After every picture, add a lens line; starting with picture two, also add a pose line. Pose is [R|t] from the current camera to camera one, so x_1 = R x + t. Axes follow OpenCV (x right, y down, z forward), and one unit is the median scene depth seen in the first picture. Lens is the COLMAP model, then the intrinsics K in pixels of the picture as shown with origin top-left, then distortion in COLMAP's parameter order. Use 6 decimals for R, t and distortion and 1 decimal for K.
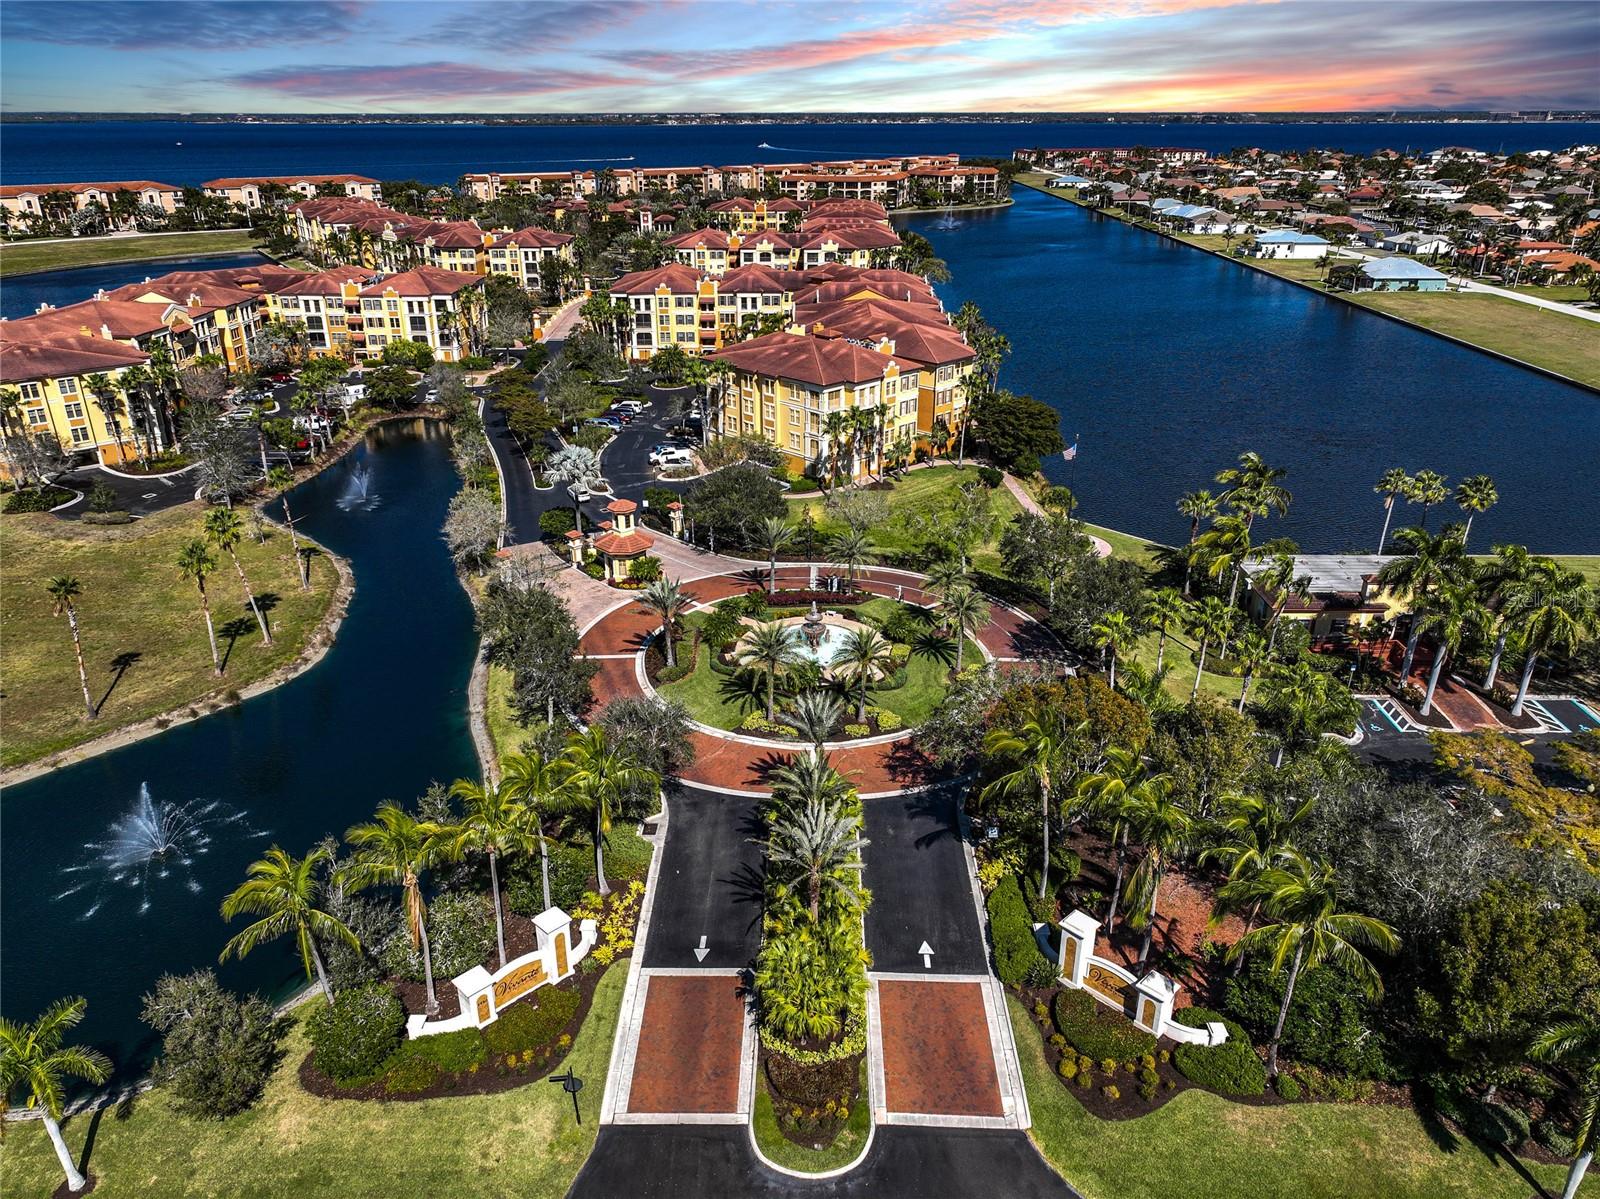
lens RADIAL K [[1127.5, 0, 800.0], [0, 1127.5, 599.5], [0, 0, 1]] dist [-0.003965, 0.016752]
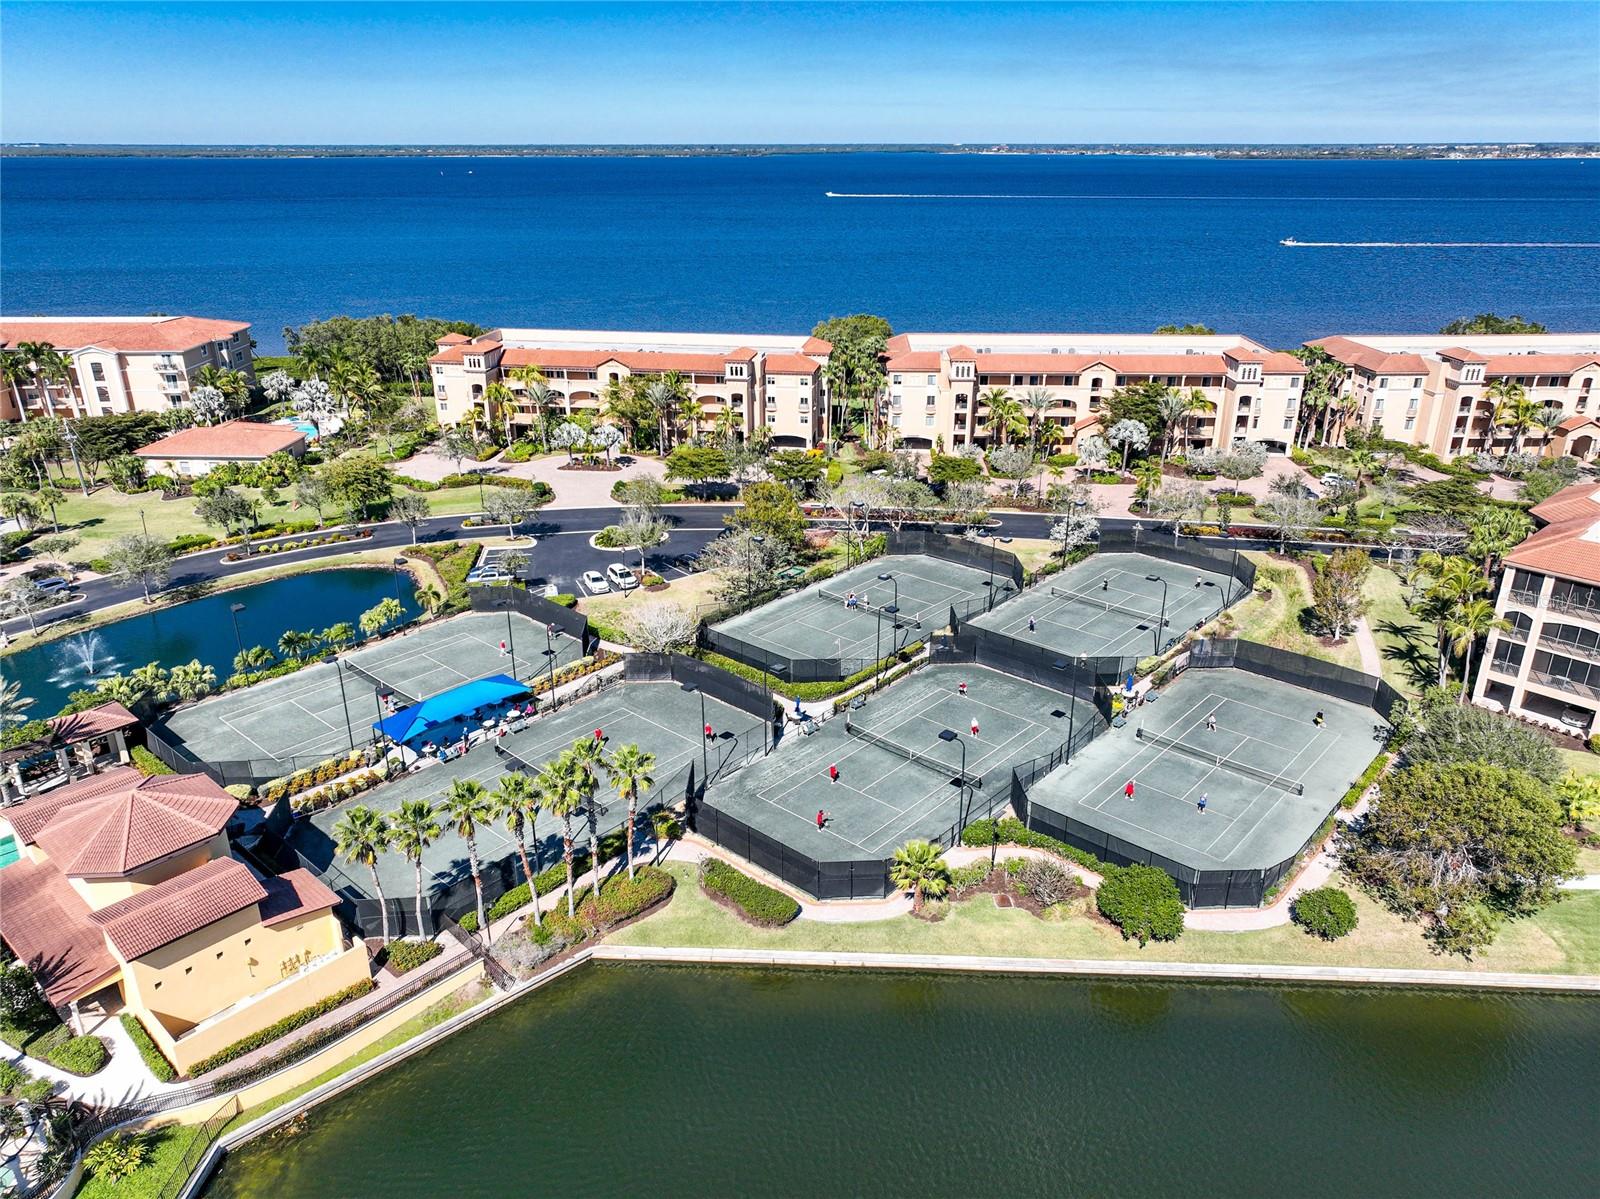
lens RADIAL K [[1127.5, 0, 800.0], [0, 1127.5, 599.5], [0, 0, 1]] dist [-0.003965, 0.016752]
pose [[0.818821, 0.220855, -0.529863, -0.039260], [-0.232867, 0.971464, 0.045061, -1.030122], [0.524695, 0.086491, 0.846885, 2.357752]]
